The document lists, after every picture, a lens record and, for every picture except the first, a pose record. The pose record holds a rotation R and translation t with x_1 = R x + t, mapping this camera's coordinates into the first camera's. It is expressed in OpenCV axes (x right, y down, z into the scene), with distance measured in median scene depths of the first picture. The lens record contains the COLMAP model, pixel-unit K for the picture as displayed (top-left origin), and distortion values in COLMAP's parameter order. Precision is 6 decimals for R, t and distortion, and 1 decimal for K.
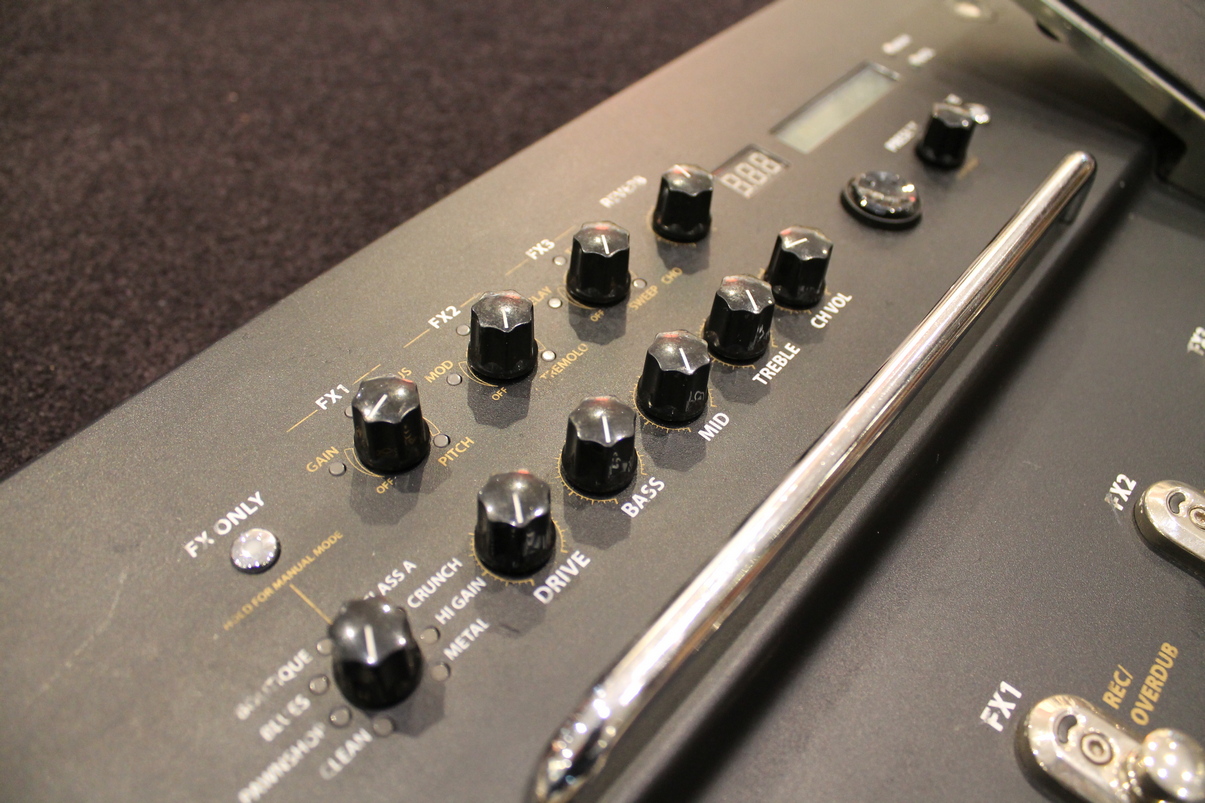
lens RADIAL K [[989.9, 0, 602.5], [0, 989.9, 401.5], [0, 0, 1]] dist [-0.173443, 0.136220]
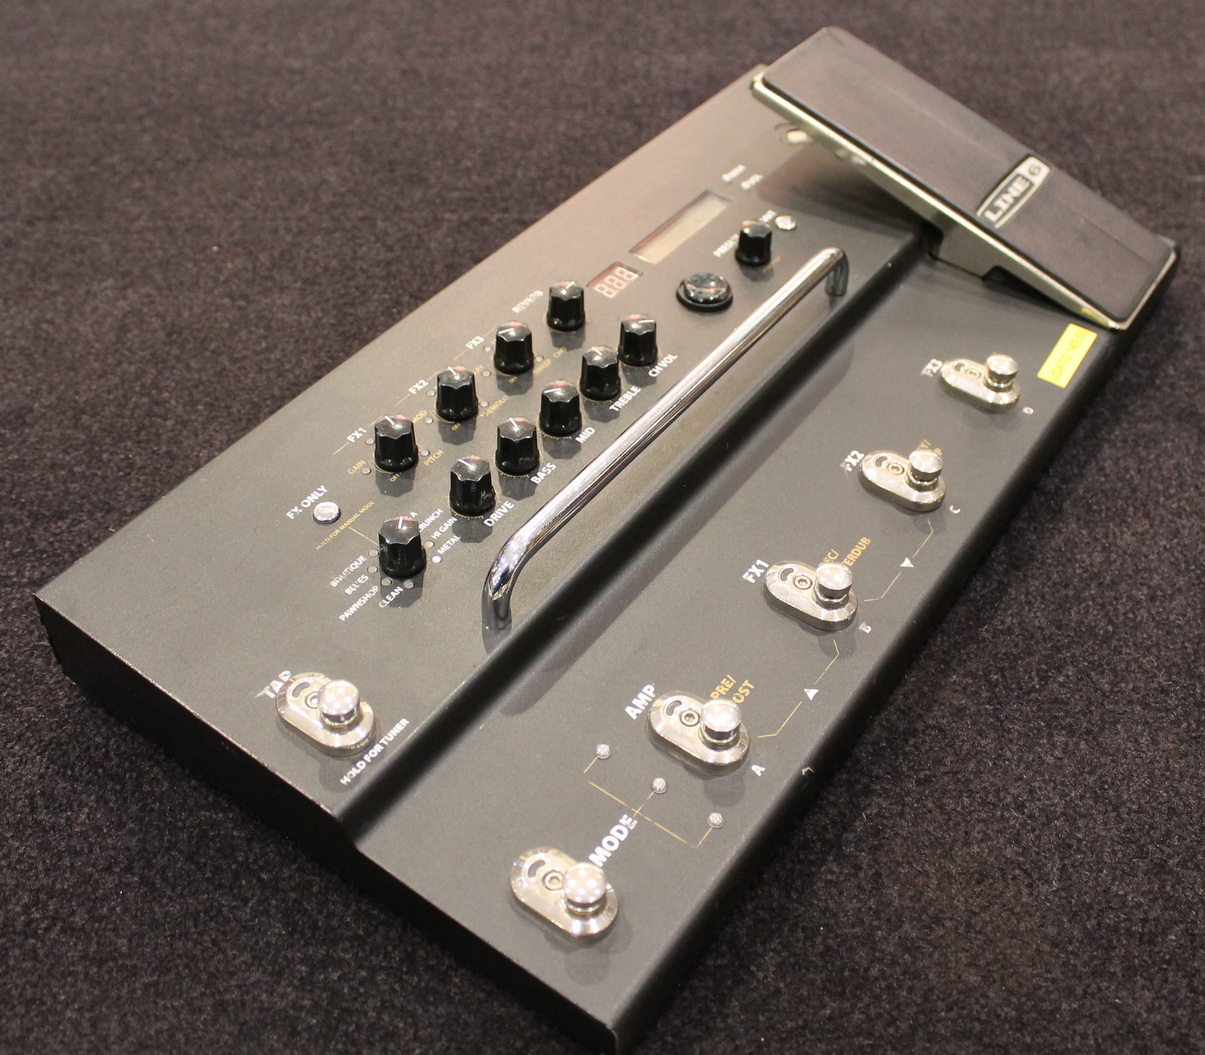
lens RADIAL K [[1351.8, 0, 602.5], [0, 1351.8, 527.5], [0, 0, 1]] dist [-0.115699, -0.005346]
pose [[0.996672, -0.079518, 0.017962, 0.063340], [0.080312, 0.995569, -0.048911, 0.212855], [-0.013993, 0.050191, 0.998642, -0.922603]]
